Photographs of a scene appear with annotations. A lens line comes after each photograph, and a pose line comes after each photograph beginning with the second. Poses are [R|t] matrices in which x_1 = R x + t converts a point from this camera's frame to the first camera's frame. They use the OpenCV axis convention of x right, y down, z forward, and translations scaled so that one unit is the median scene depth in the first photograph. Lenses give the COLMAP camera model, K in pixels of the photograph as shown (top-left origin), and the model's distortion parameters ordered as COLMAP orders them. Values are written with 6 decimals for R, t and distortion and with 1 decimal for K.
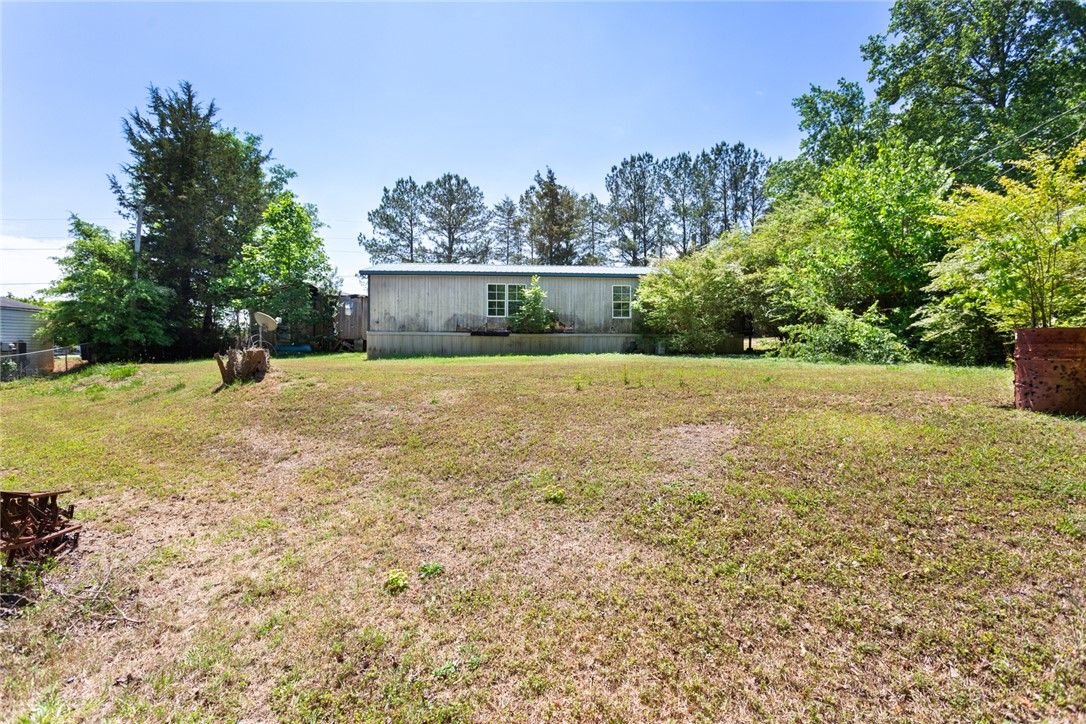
lens RADIAL K [[505.6, 0, 543.0], [0, 505.6, 362.0], [0, 0, 1]] dist [0.001423, 0.000626]
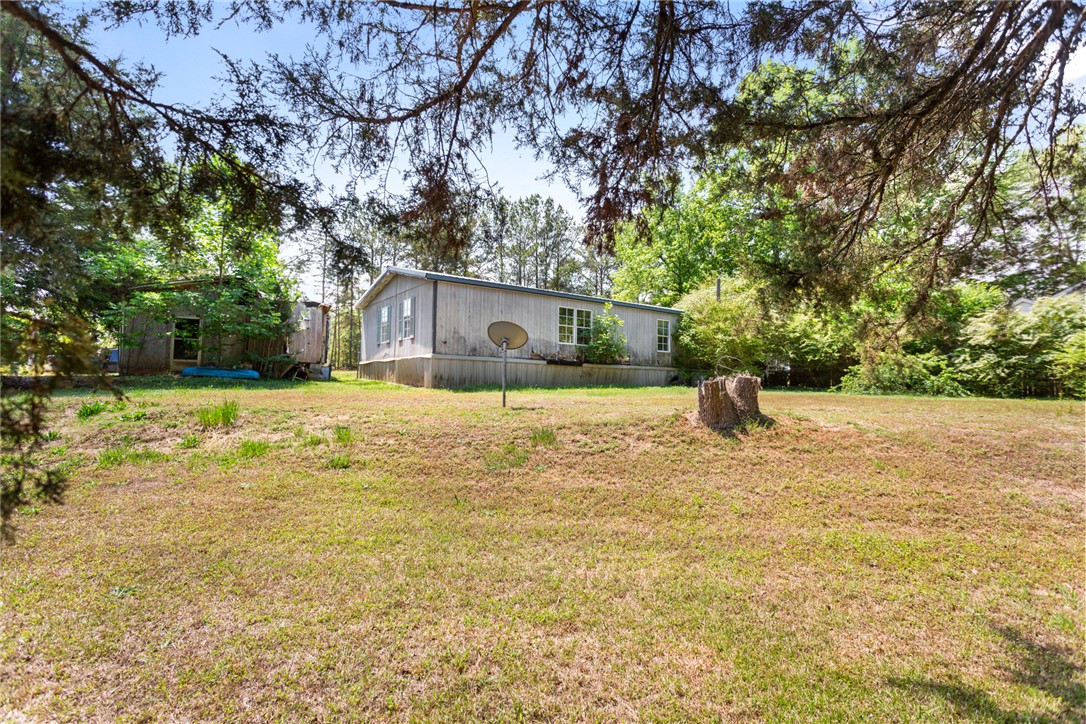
lens RADIAL K [[505.6, 0, 543.0], [0, 505.6, 362.0], [0, 0, 1]] dist [0.001423, 0.000626]
pose [[0.844844, 0.036528, 0.533765, -0.549852], [-0.000954, 0.997768, -0.066773, 0.001188], [-0.535012, 0.055904, 0.842993, 0.254243]]
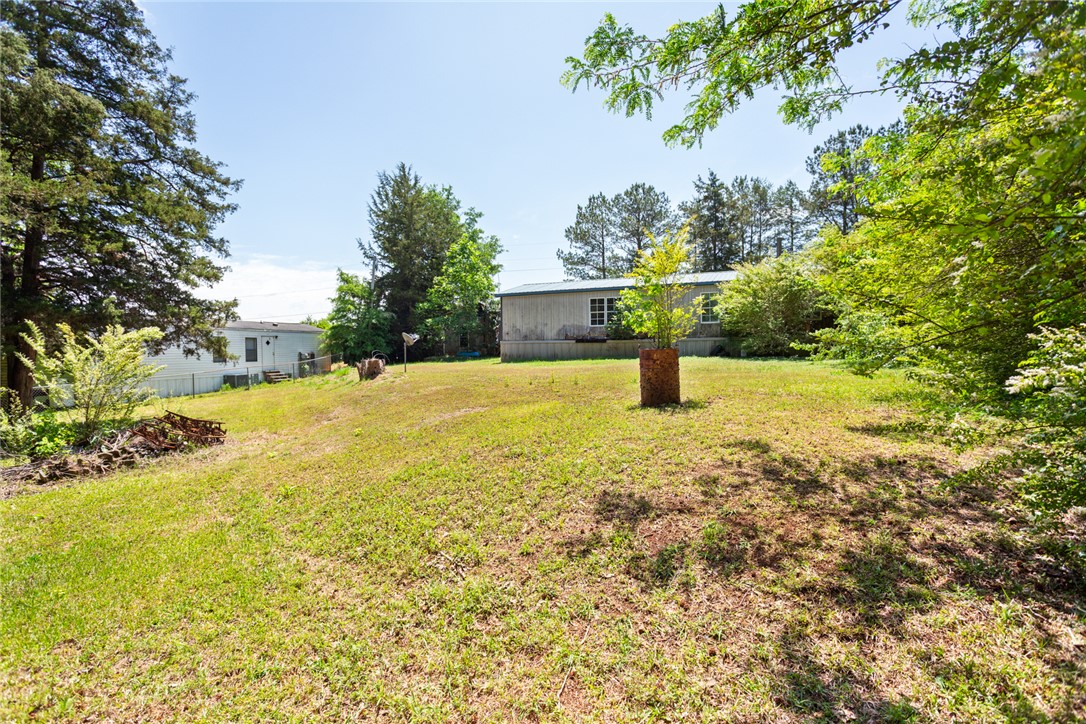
lens RADIAL K [[505.6, 0, 543.0], [0, 505.6, 362.0], [0, 0, 1]] dist [0.001423, 0.000626]
pose [[0.904069, -0.005162, -0.427355, 0.271431], [0.005202, 0.999986, -0.001076, -0.004721], [0.427354, -0.001250, 0.904083, -0.107339]]
